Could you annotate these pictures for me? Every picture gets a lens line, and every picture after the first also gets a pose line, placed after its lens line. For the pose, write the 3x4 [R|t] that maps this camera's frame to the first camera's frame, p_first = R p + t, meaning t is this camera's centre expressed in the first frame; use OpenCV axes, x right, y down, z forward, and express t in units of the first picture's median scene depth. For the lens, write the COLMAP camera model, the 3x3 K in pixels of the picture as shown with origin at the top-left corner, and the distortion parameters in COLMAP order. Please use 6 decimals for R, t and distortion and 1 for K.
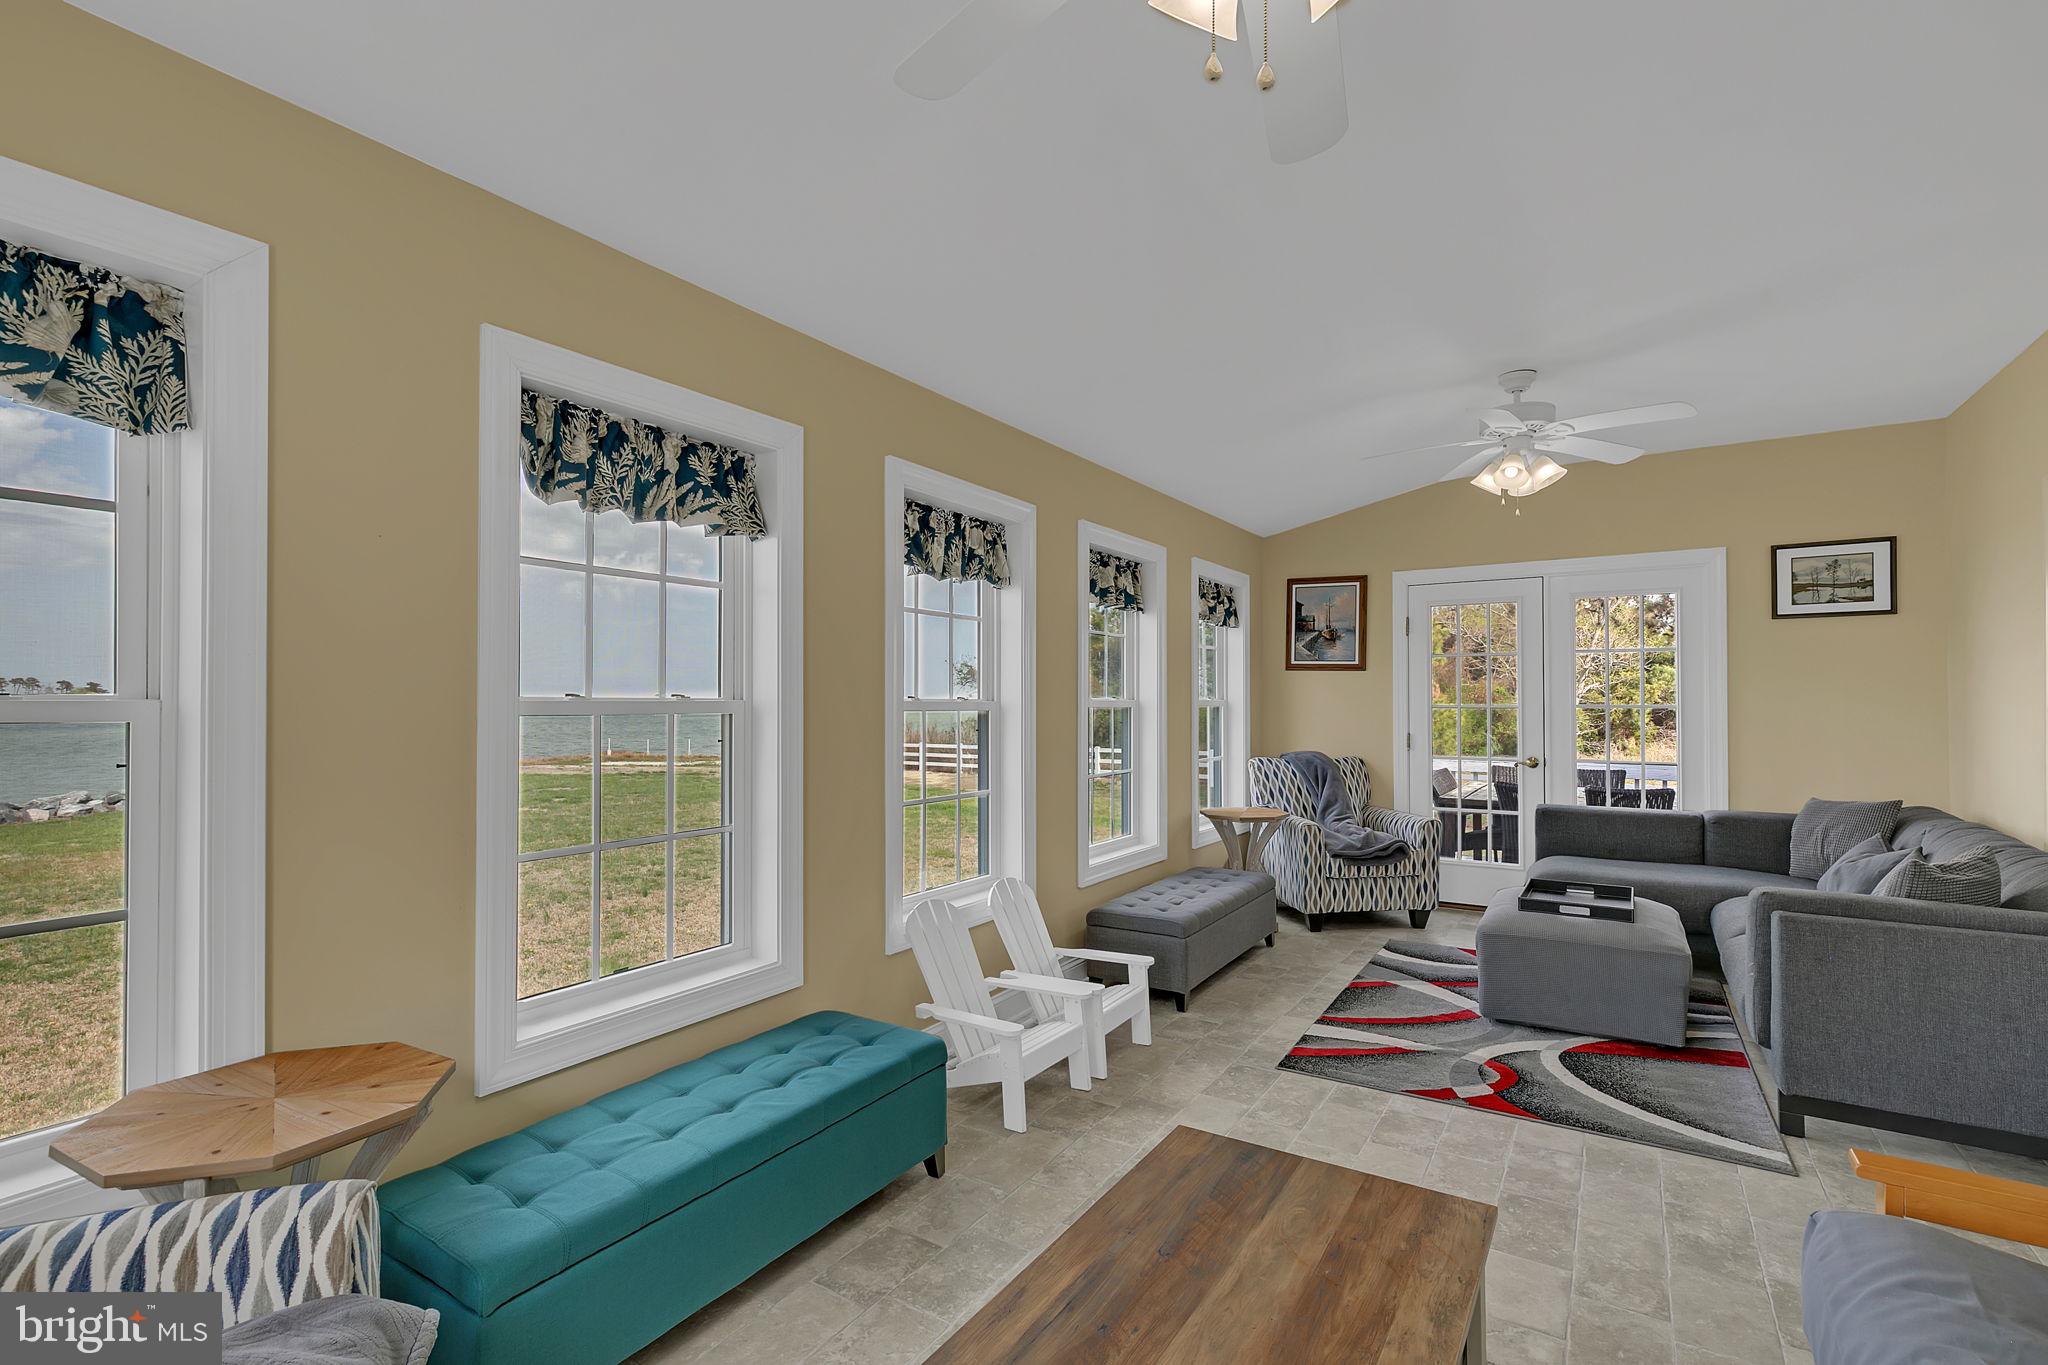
lens RADIAL K [[870.1, 0, 1014.7], [0, 870.1, 642.0], [0, 0, 1]] dist [0.001353, -0.000137]
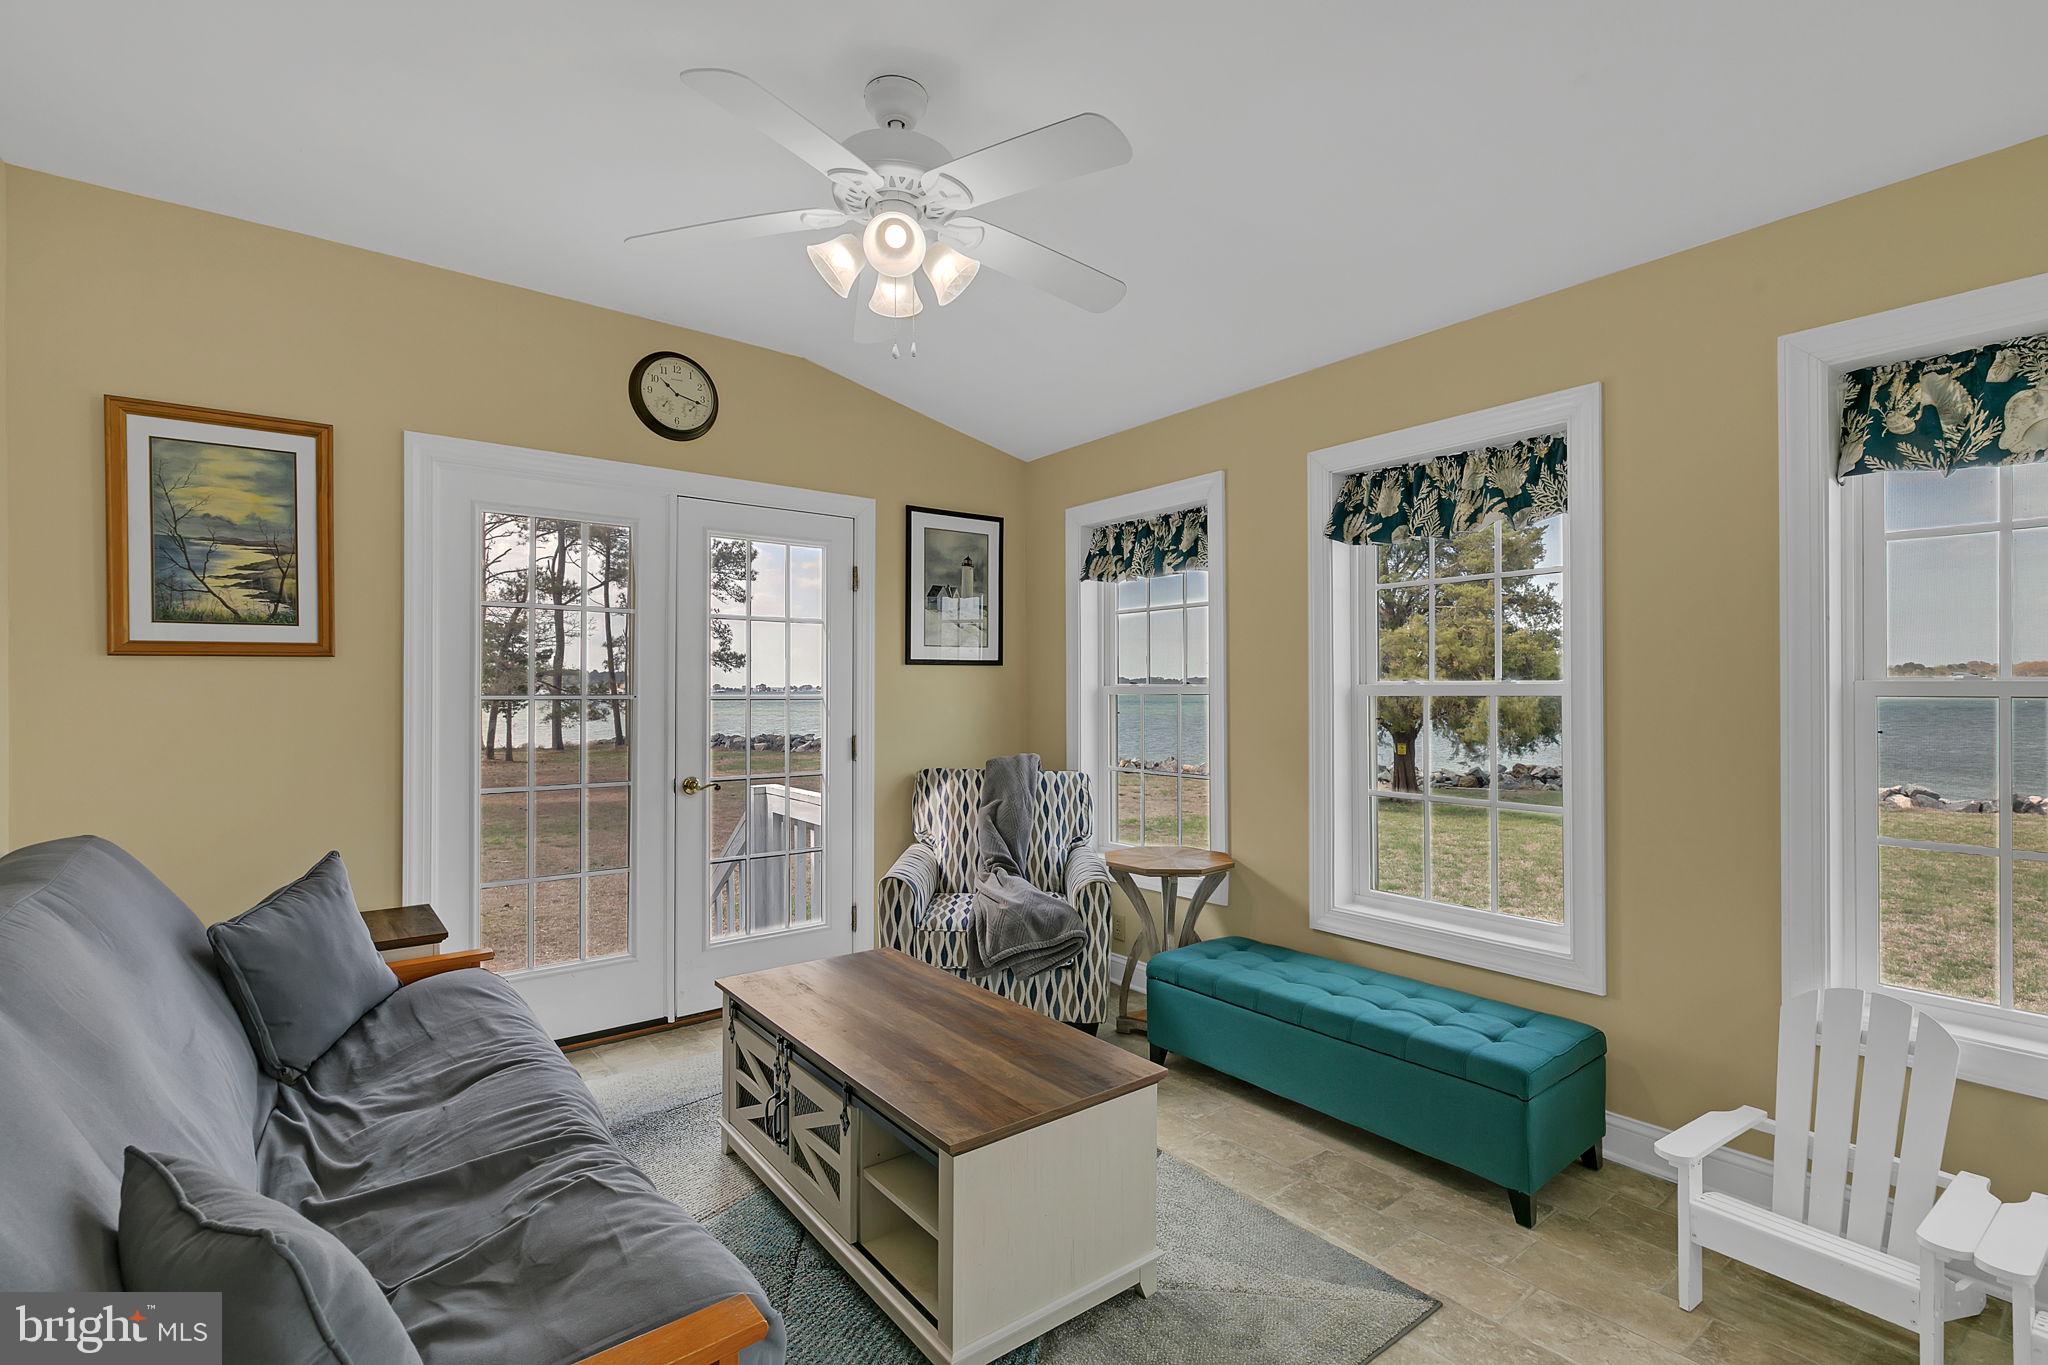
lens RADIAL K [[931.3, 0, 1024.0], [0, 931.3, 682.5], [0, 0, 1]] dist [0.001970, -0.000717]
pose [[-0.292360, -0.000408, -0.956308, 1.056568], [0.075484, 0.996870, -0.023502, 0.074651], [0.953325, -0.079057, -0.291414, 0.952559]]
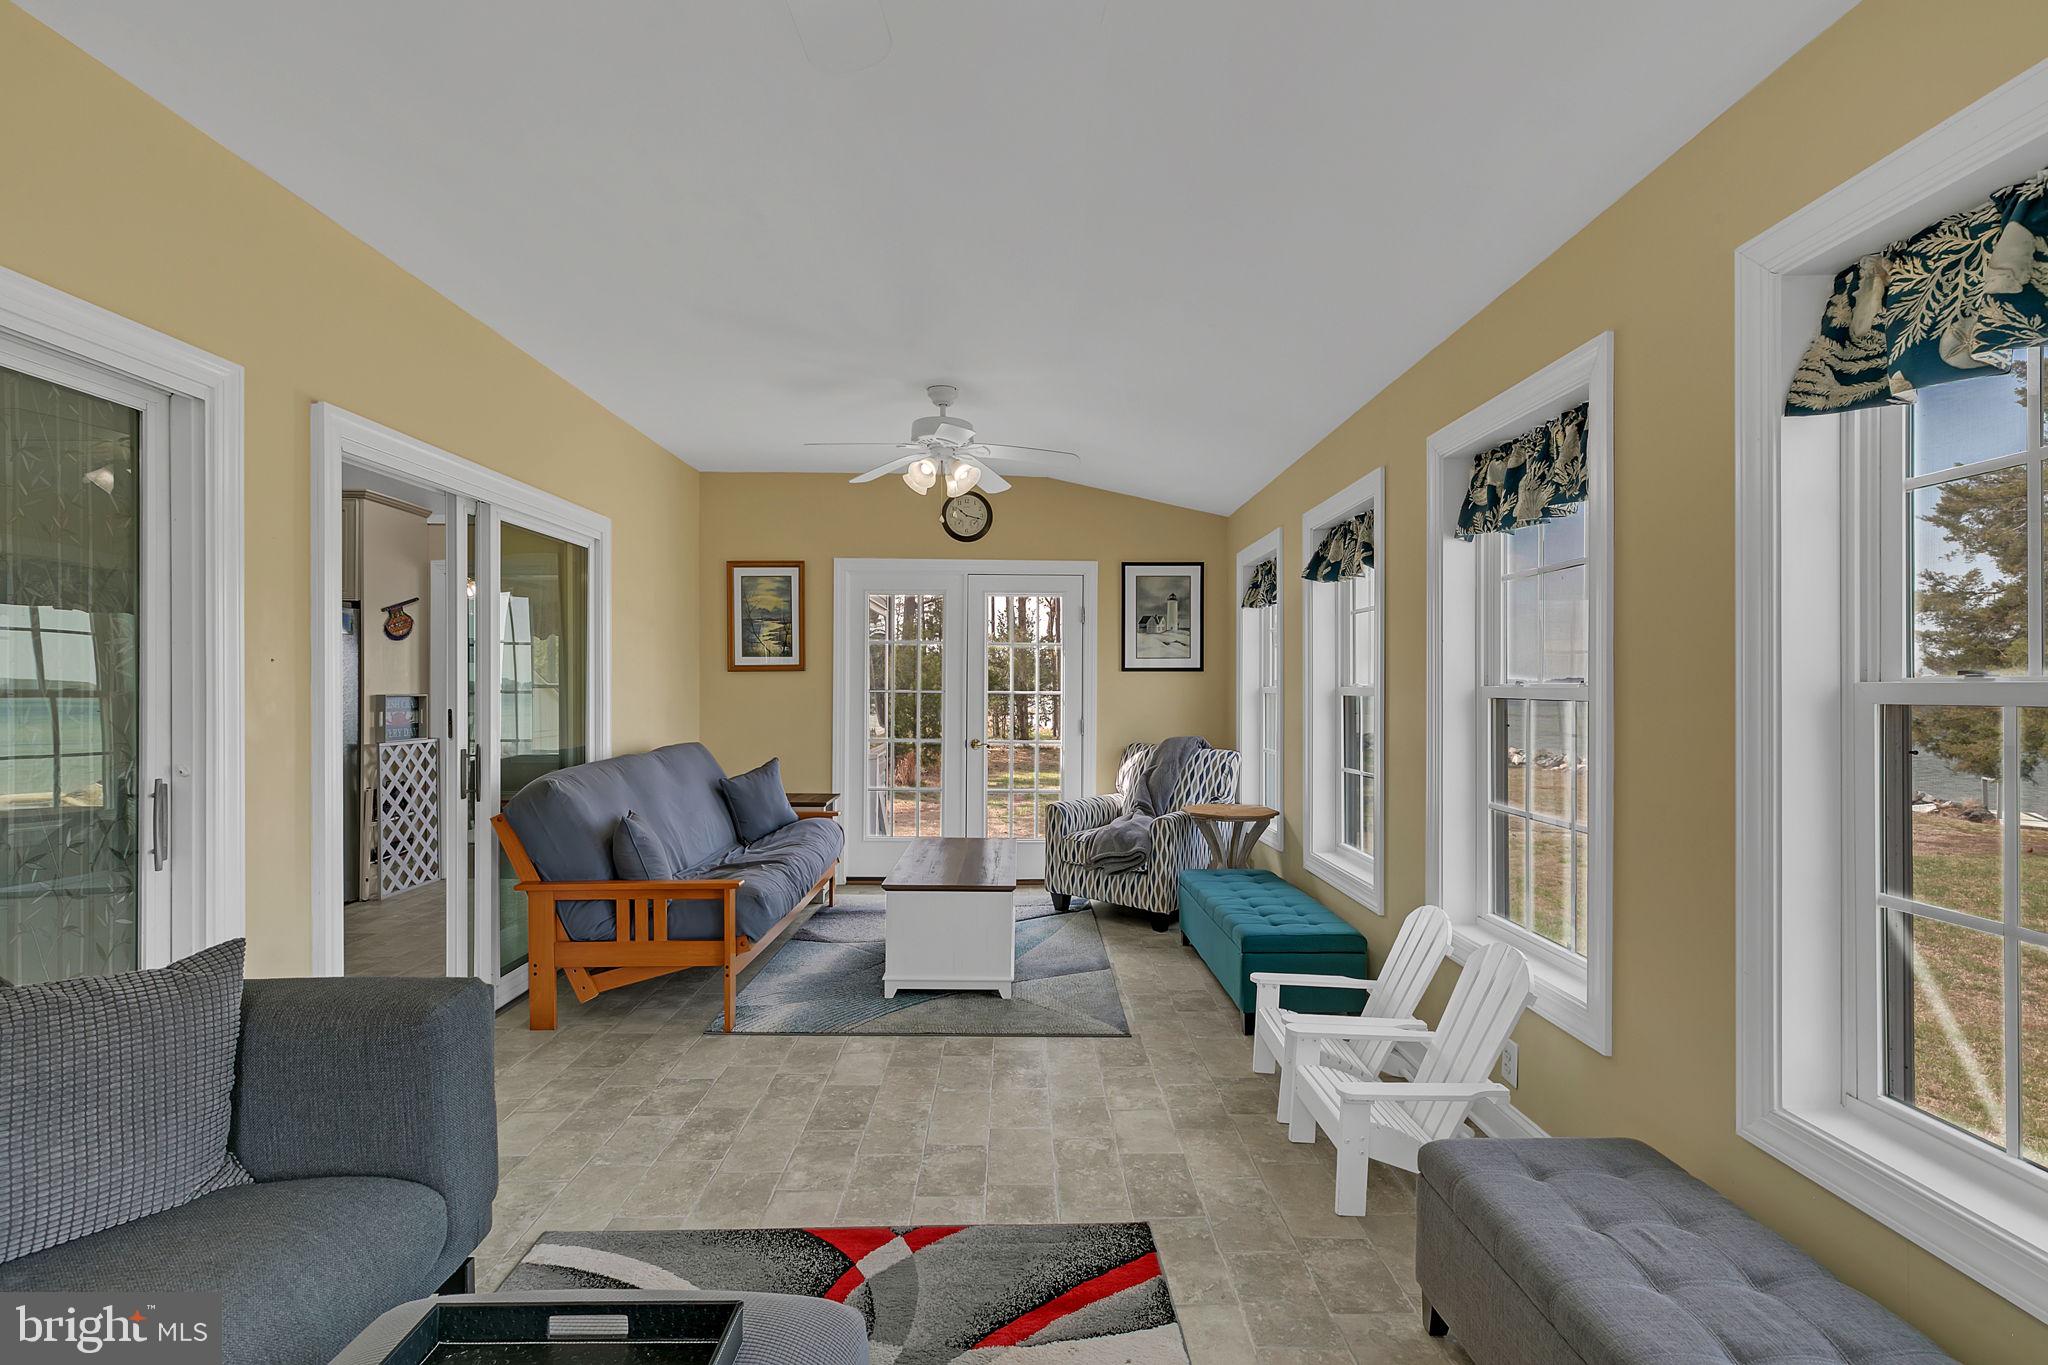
lens RADIAL K [[931.3, 0, 1024.0], [0, 931.3, 682.5], [0, 0, 1]] dist [0.001970, -0.000717]
pose [[-0.814936, 0.000503, -0.579551, 1.153703], [0.044196, 0.997142, -0.061282, 0.166193], [0.577864, -0.075554, -0.812628, 2.267180]]
